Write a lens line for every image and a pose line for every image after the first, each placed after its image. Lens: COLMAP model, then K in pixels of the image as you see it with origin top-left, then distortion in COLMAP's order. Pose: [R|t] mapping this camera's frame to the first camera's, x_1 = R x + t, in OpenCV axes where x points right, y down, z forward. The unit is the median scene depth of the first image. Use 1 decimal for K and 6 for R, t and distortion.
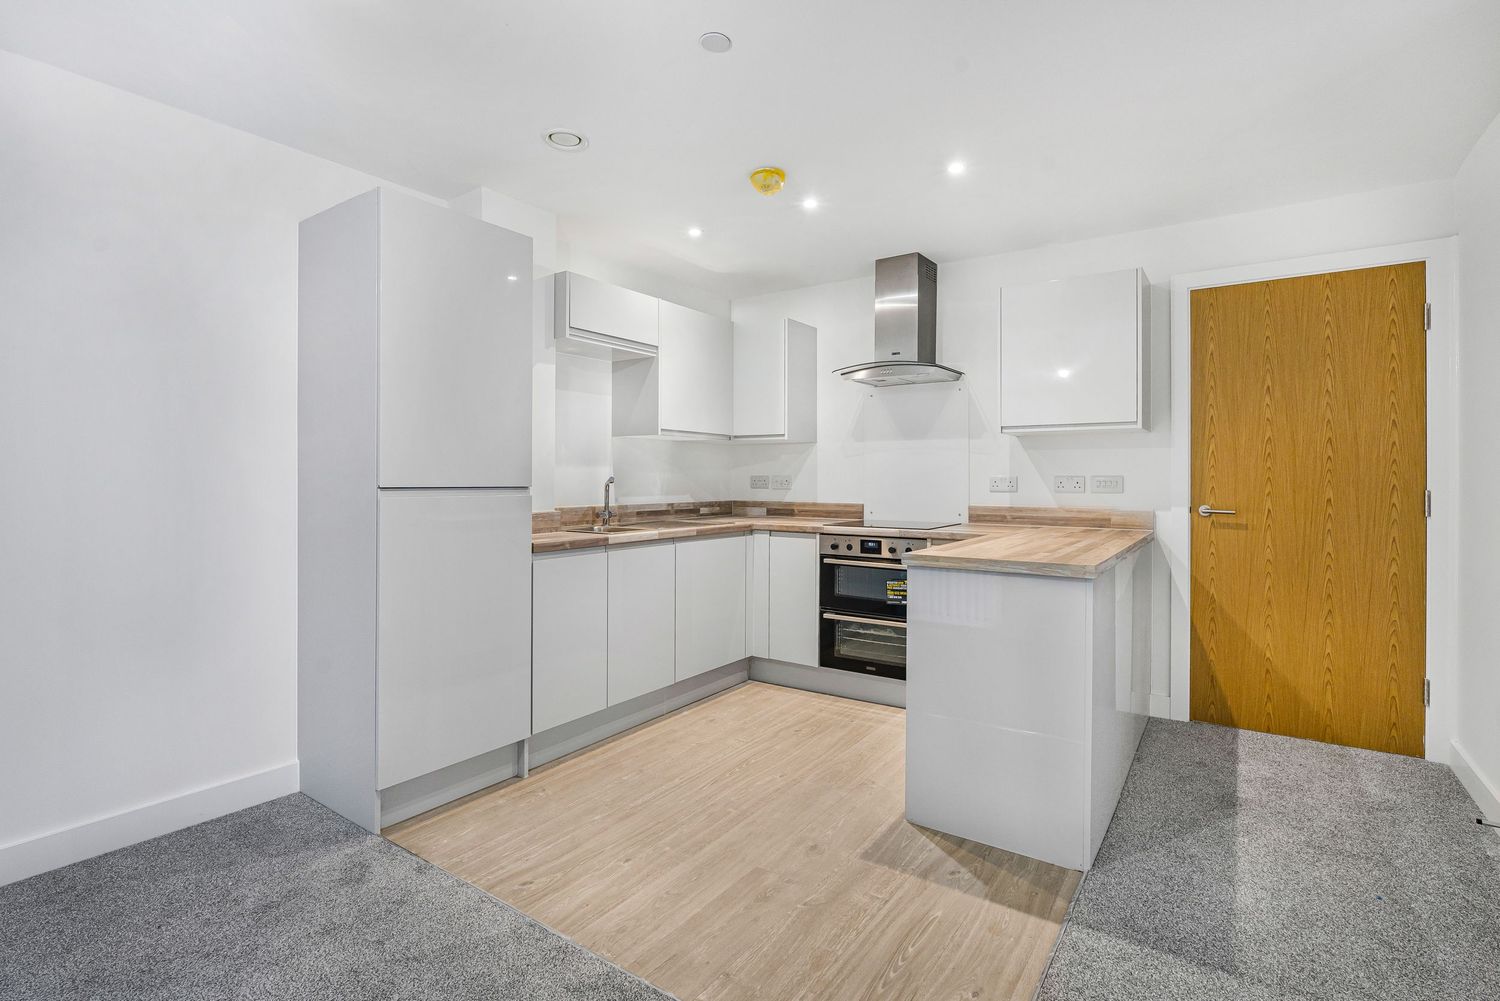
lens RADIAL K [[705.7, 0, 744.5], [0, 705.7, 488.7], [0, 0, 1]] dist [-0.017683, 0.001820]
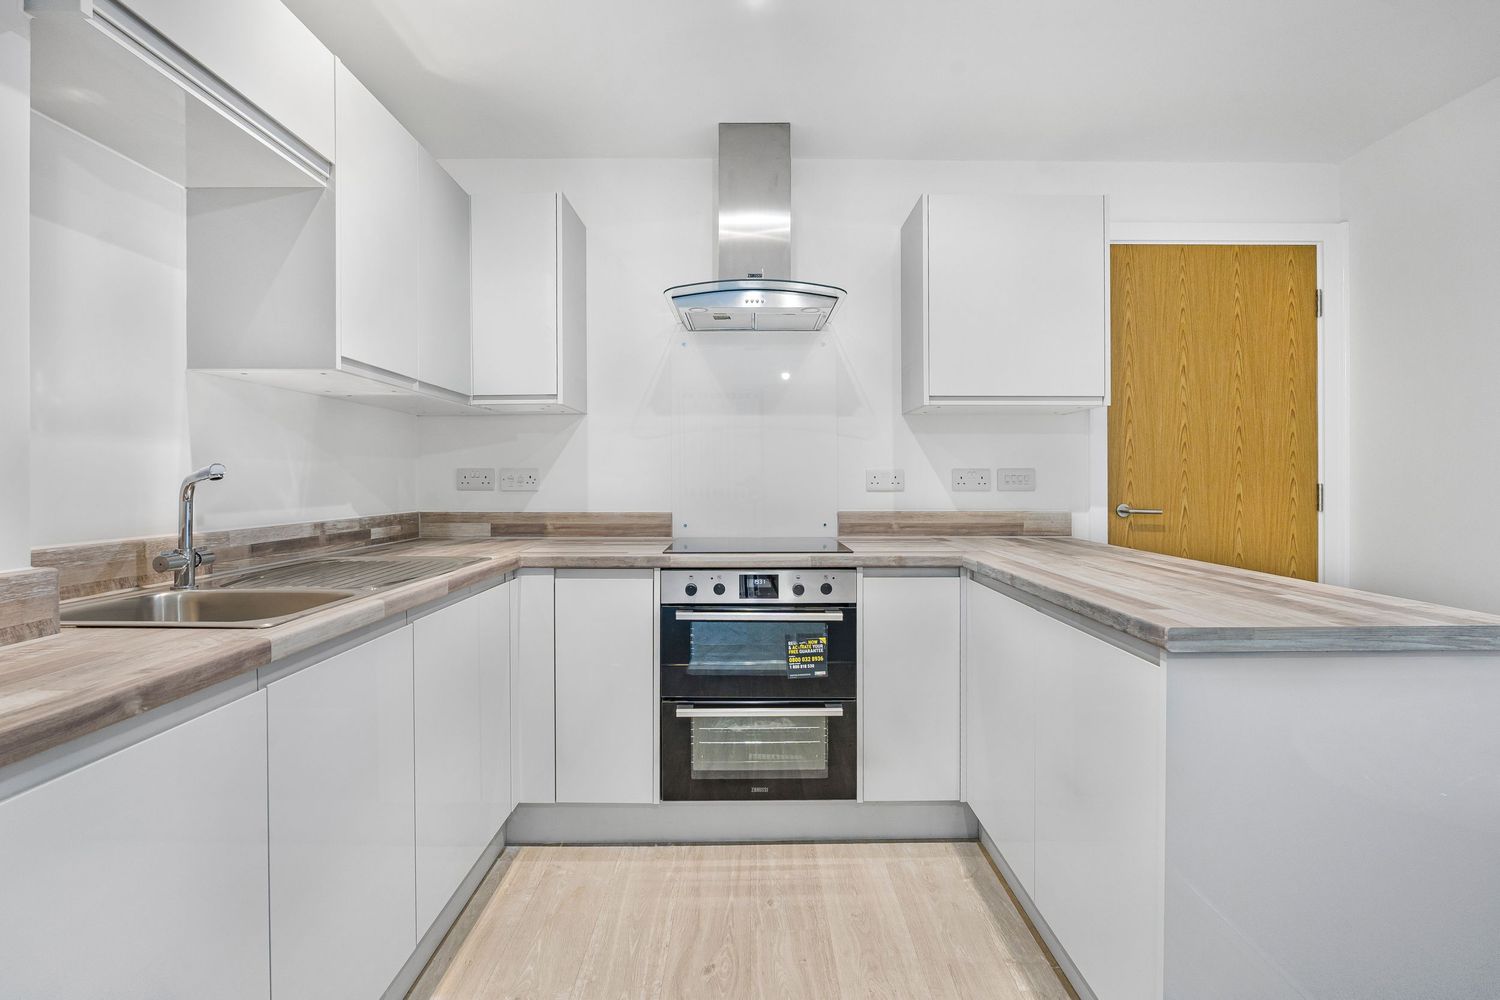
lens RADIAL K [[705.7, 0, 746.1], [0, 705.7, 487.6], [0, 0, 1]] dist [-0.017683, 0.001820]
pose [[0.816004, -0.008552, 0.577983, -0.168017], [0.010355, 0.999946, 0.000176, -0.000645], [-0.577954, 0.005841, 0.816049, 0.506918]]
